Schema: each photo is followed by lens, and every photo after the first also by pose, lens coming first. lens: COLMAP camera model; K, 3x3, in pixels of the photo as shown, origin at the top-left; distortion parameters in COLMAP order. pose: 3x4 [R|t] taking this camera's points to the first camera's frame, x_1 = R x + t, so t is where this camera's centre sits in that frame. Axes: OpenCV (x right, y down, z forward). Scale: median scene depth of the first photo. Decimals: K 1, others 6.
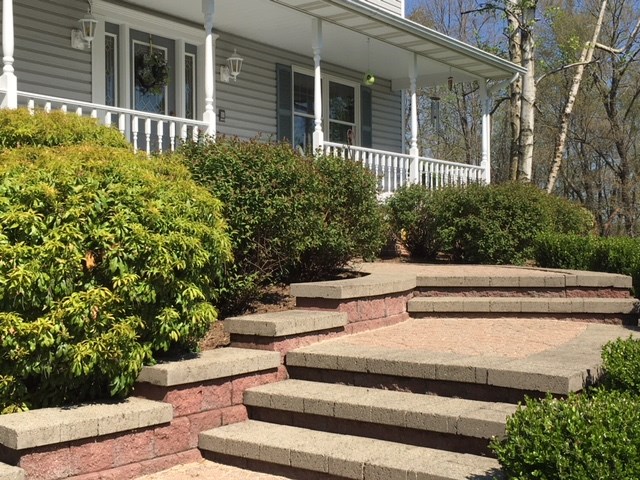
lens RADIAL K [[894.2, 0, 319.8], [0, 894.2, 240.3], [0, 0, 1]] dist [0.023100, 0.000000]
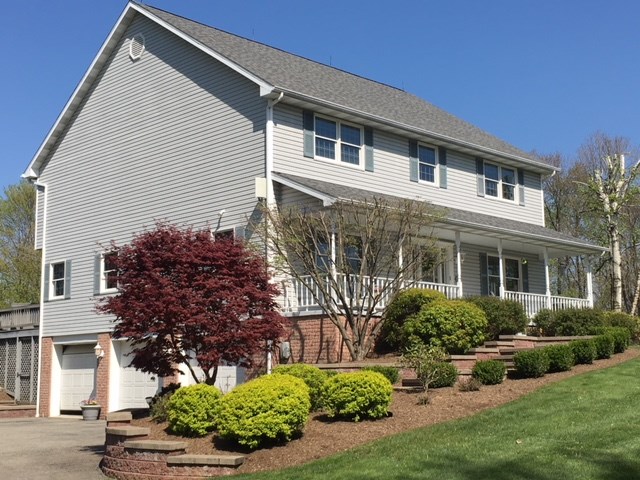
lens RADIAL K [[894.2, 0, 321.0], [0, 894.2, 240.3], [0, 0, 1]] dist [0.023100, 0.000000]
pose [[0.982119, -0.029741, -0.185899, -0.024449], [0.002528, 0.989437, -0.144939, 0.082712], [0.188246, 0.141877, 0.971820, -1.191035]]
